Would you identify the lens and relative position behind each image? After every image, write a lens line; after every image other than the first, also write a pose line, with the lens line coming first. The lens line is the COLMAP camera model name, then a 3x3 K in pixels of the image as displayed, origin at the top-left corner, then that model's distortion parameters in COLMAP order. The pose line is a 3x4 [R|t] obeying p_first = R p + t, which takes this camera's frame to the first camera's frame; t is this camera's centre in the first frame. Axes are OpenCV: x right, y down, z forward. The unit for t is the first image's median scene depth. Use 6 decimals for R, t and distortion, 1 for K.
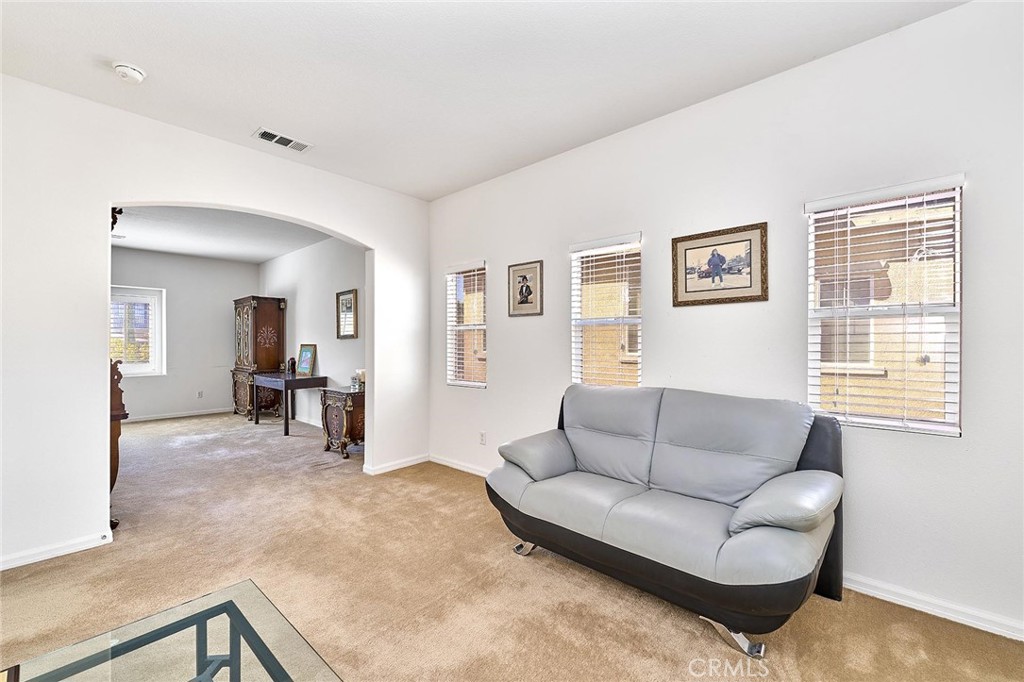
lens RADIAL K [[420.5, 0, 507.7], [0, 420.5, 341.5], [0, 0, 1]] dist [-0.003289, 0.000030]
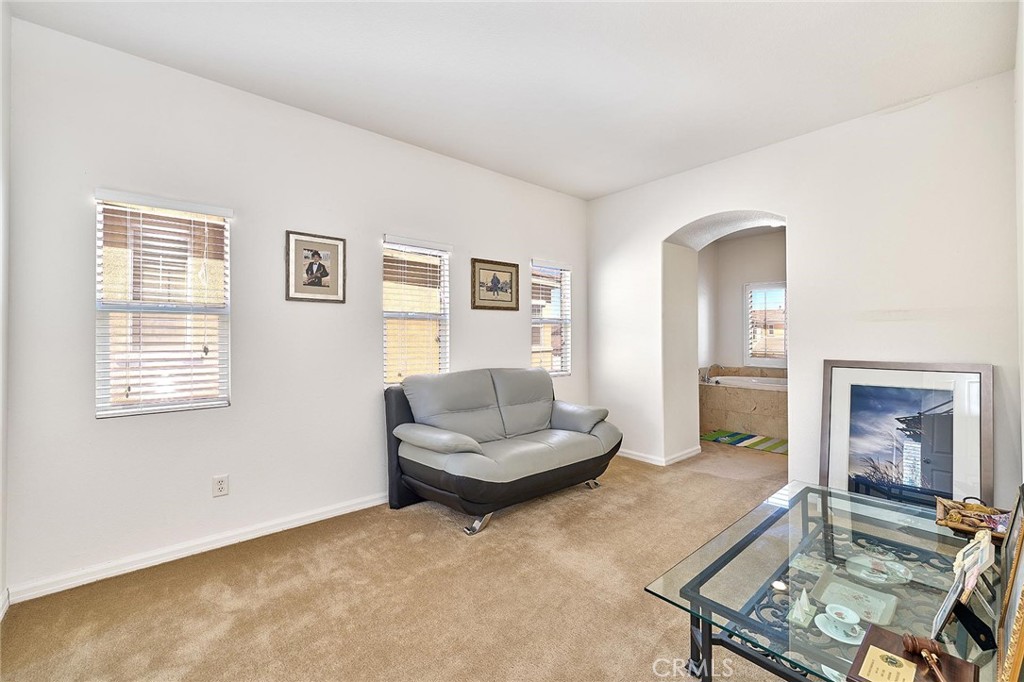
lens RADIAL K [[420.5, 0, 506.9], [0, 420.5, 338.2], [0, 0, 1]] dist [-0.003289, 0.000030]
pose [[0.125897, -0.005376, 0.992029, -0.942559], [-0.003809, 0.999975, 0.005902, 0.002439], [-0.992036, -0.004522, 0.125874, 0.734021]]
